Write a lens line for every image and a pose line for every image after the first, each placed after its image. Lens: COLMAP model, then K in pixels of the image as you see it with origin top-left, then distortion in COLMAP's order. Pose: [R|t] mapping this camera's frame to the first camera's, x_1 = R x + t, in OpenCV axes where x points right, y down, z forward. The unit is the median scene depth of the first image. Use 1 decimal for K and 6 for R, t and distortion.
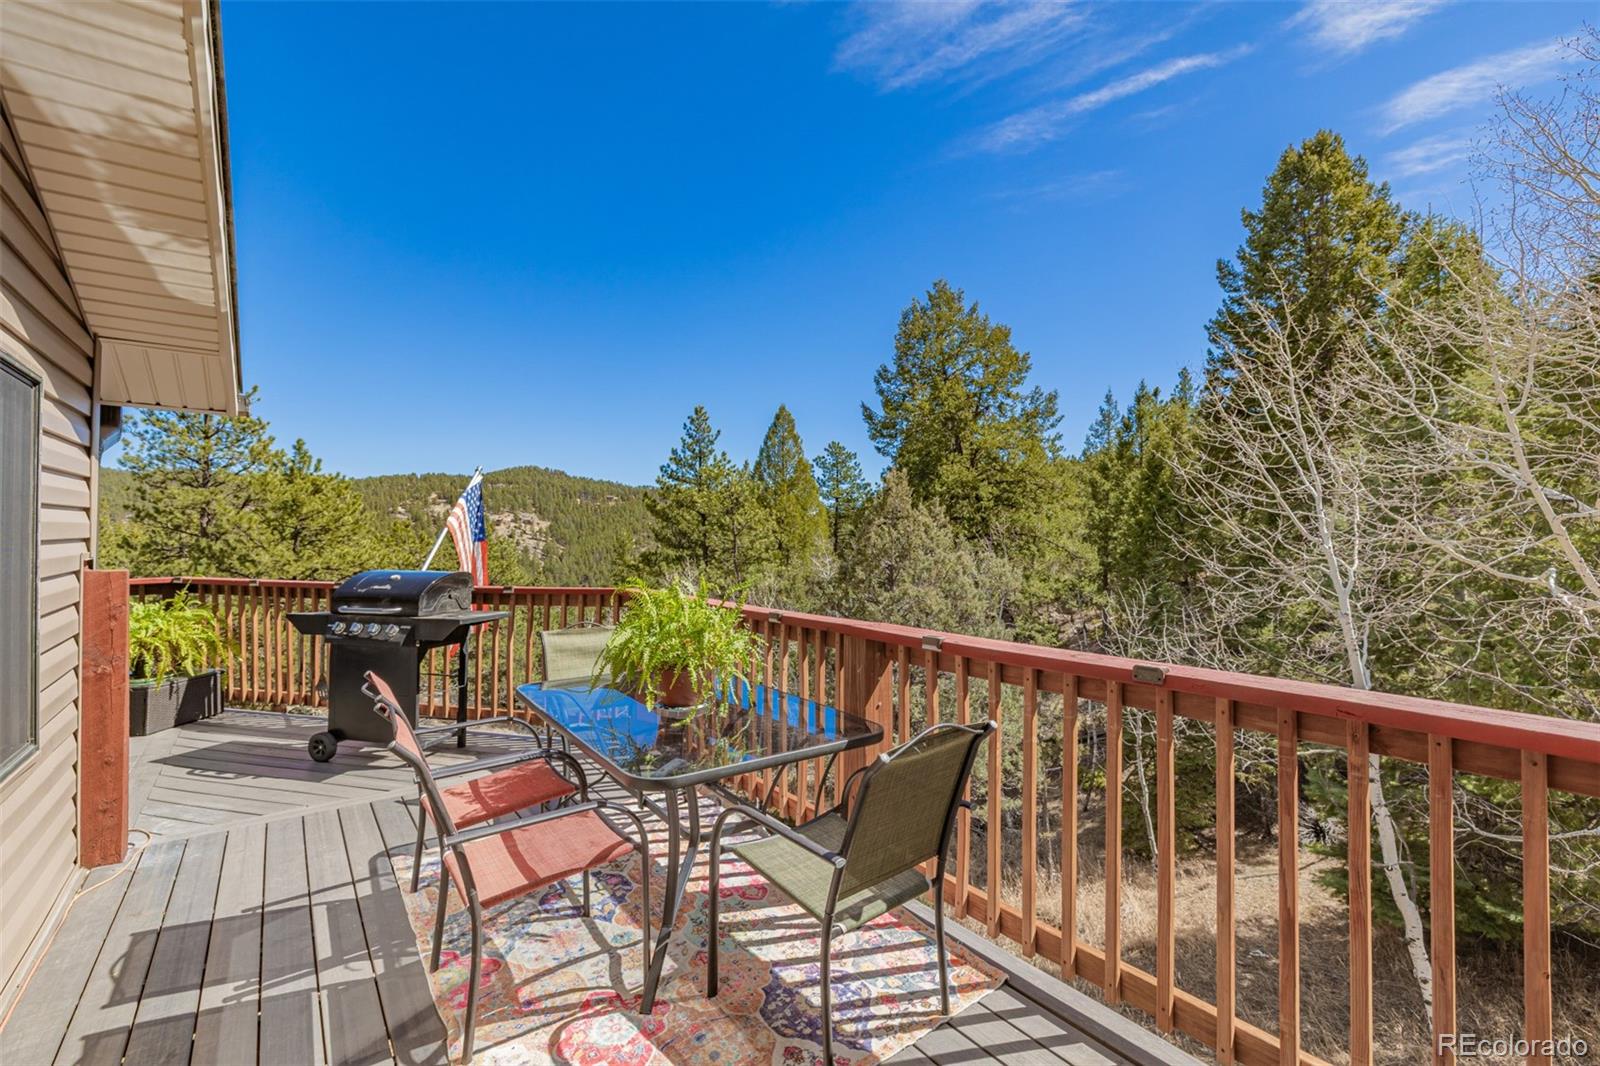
lens RADIAL K [[670.2, 0, 802.3], [0, 670.2, 533.2], [0, 0, 1]] dist [0.001797, -0.000441]
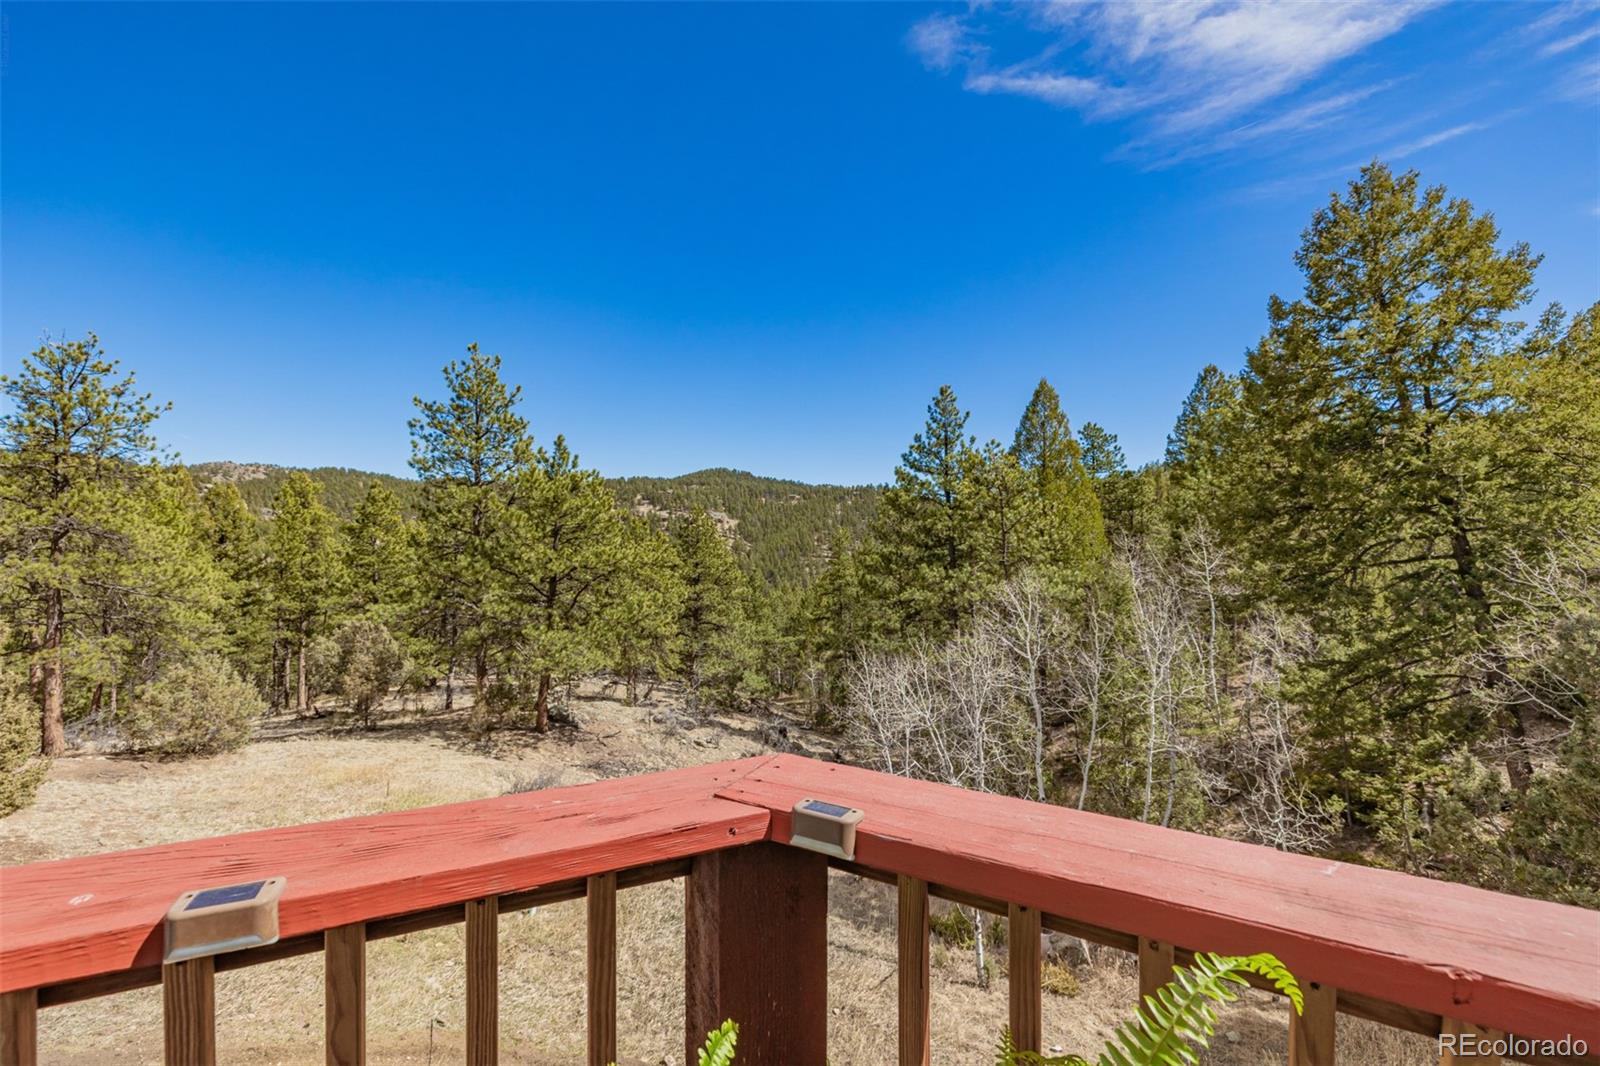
lens RADIAL K [[670.2, 0, 803.9], [0, 670.2, 529.7], [0, 0, 1]] dist [0.001797, -0.000441]
pose [[0.966083, -0.002310, -0.258220, -0.143163], [0.001977, 0.999997, -0.001552, 0.000610], [0.258223, 0.000989, 0.966085, 0.138114]]
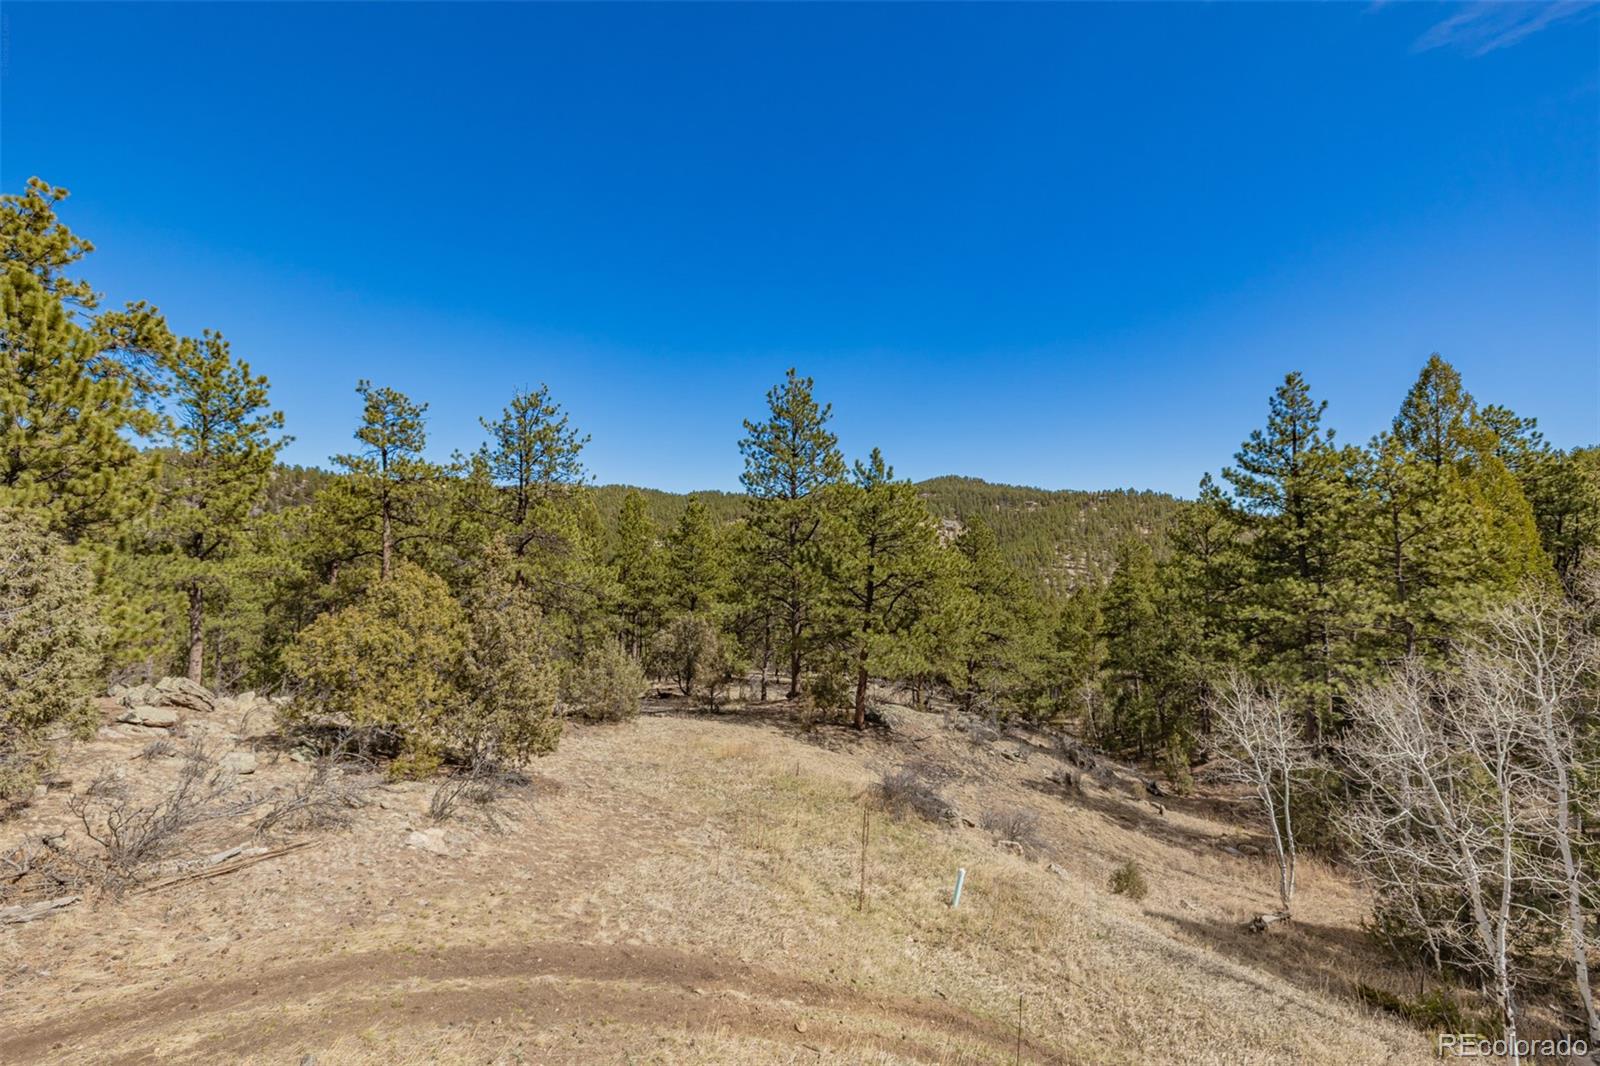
lens RADIAL K [[670.2, 0, 804.5], [0, 670.2, 531.4], [0, 0, 1]] dist [0.001797, -0.000441]
pose [[0.825282, -0.005296, -0.564697, -0.245407], [-0.001377, 0.999934, -0.011390, -0.000150], [0.564720, 0.010178, 0.825220, 0.082459]]
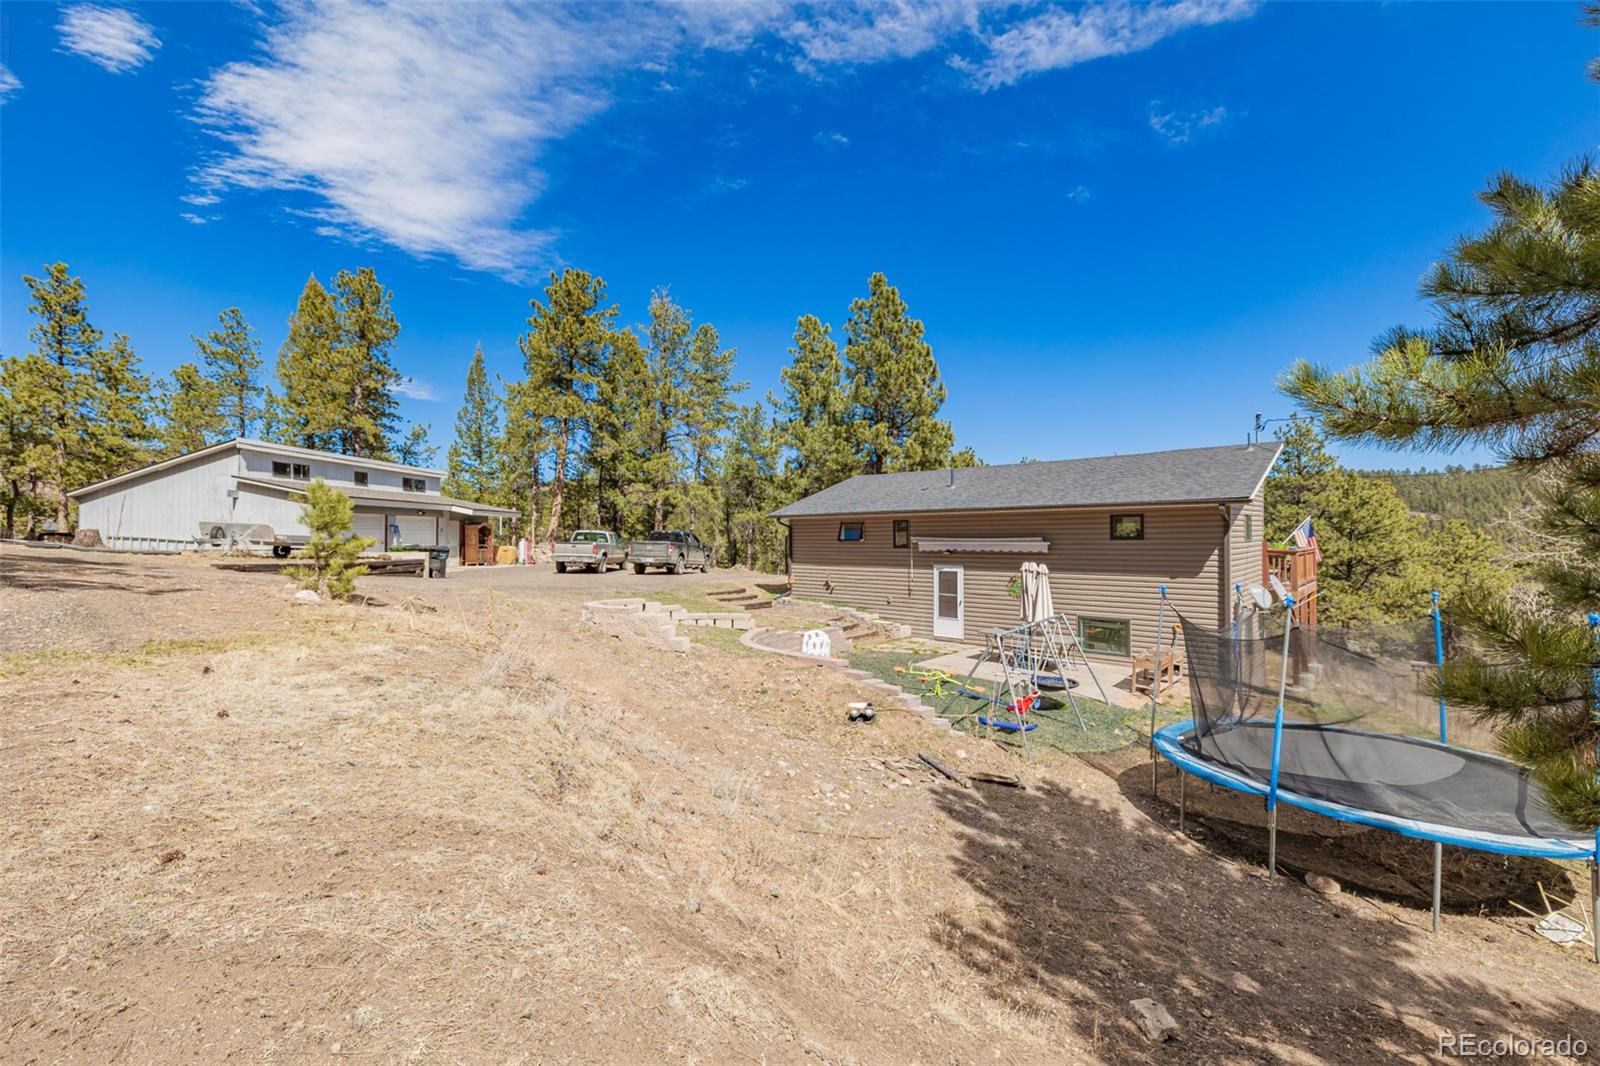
lens RADIAL K [[670.2, 0, 798.0], [0, 670.2, 534.4], [0, 0, 1]] dist [0.001797, -0.000441]
pose [[0.157670, -0.006432, -0.987471, 0.512229], [0.013162, 0.999904, -0.004412, -0.003359], [0.987404, -0.012302, 0.157739, -0.442504]]
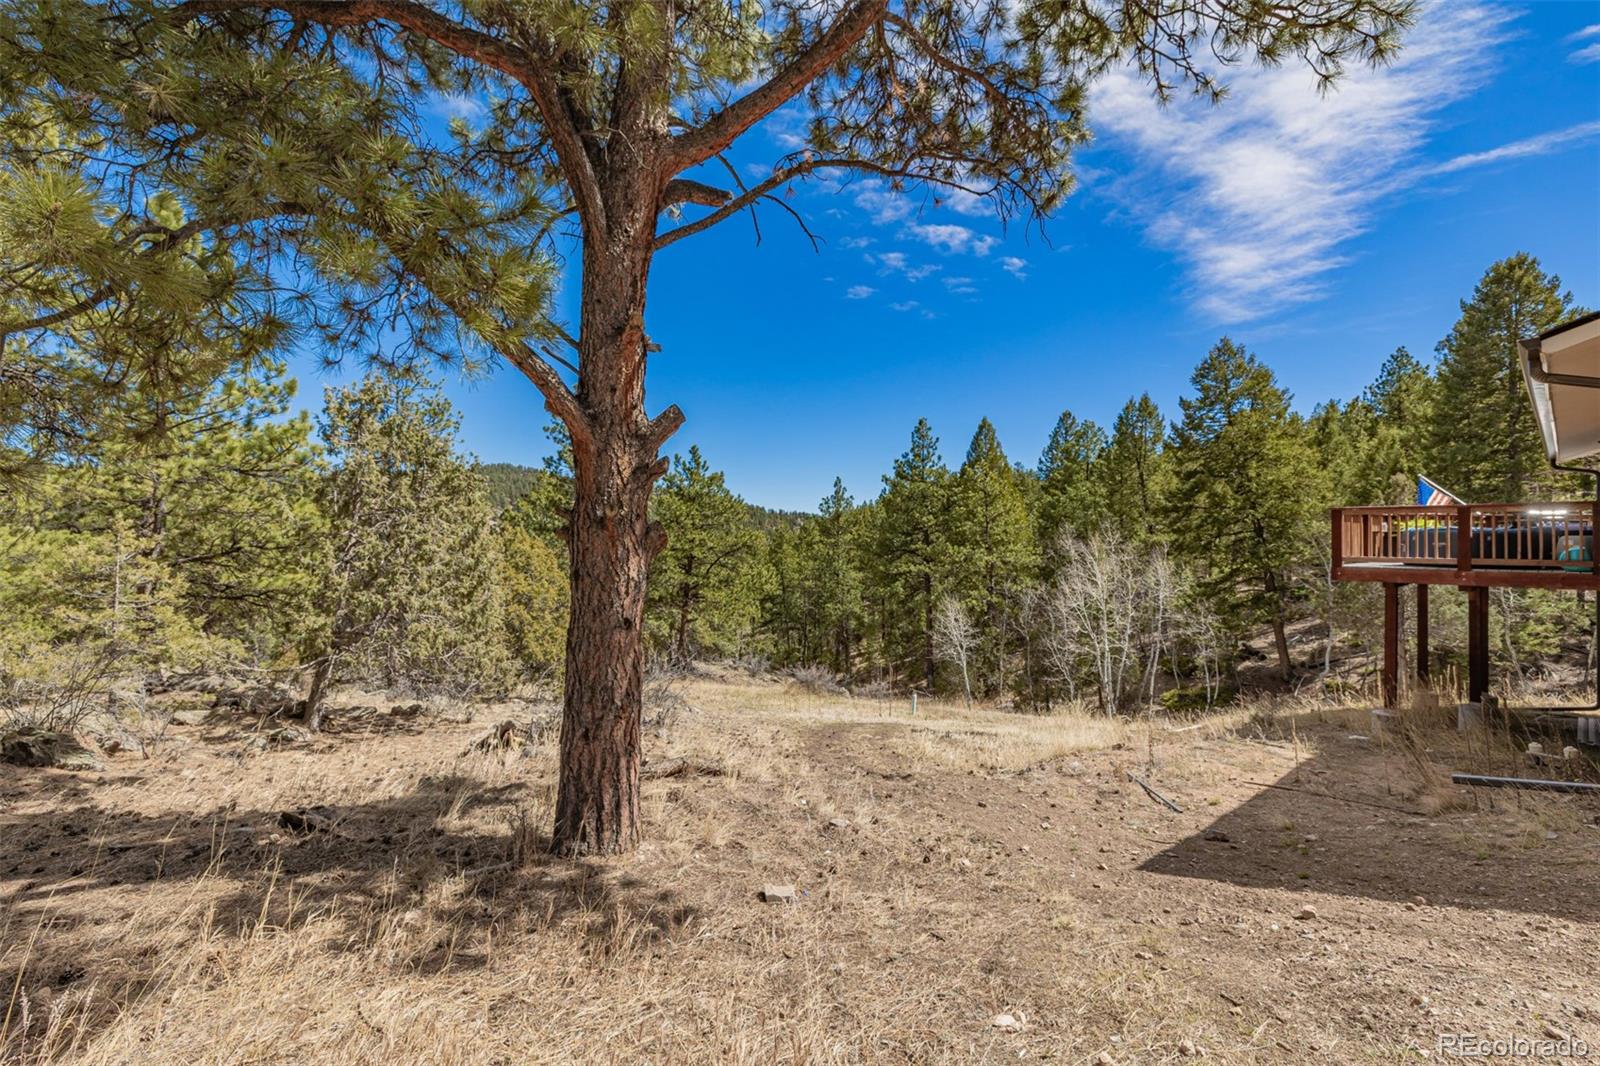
lens RADIAL K [[670.2, 0, 798.8], [0, 670.2, 530.2], [0, 0, 1]] dist [0.001797, -0.000441]
pose [[0.999428, 0.002402, 0.033733, -0.564956], [-0.002295, 0.999992, -0.003219, 0.025041], [-0.033740, 0.003140, 0.999426, -0.284214]]
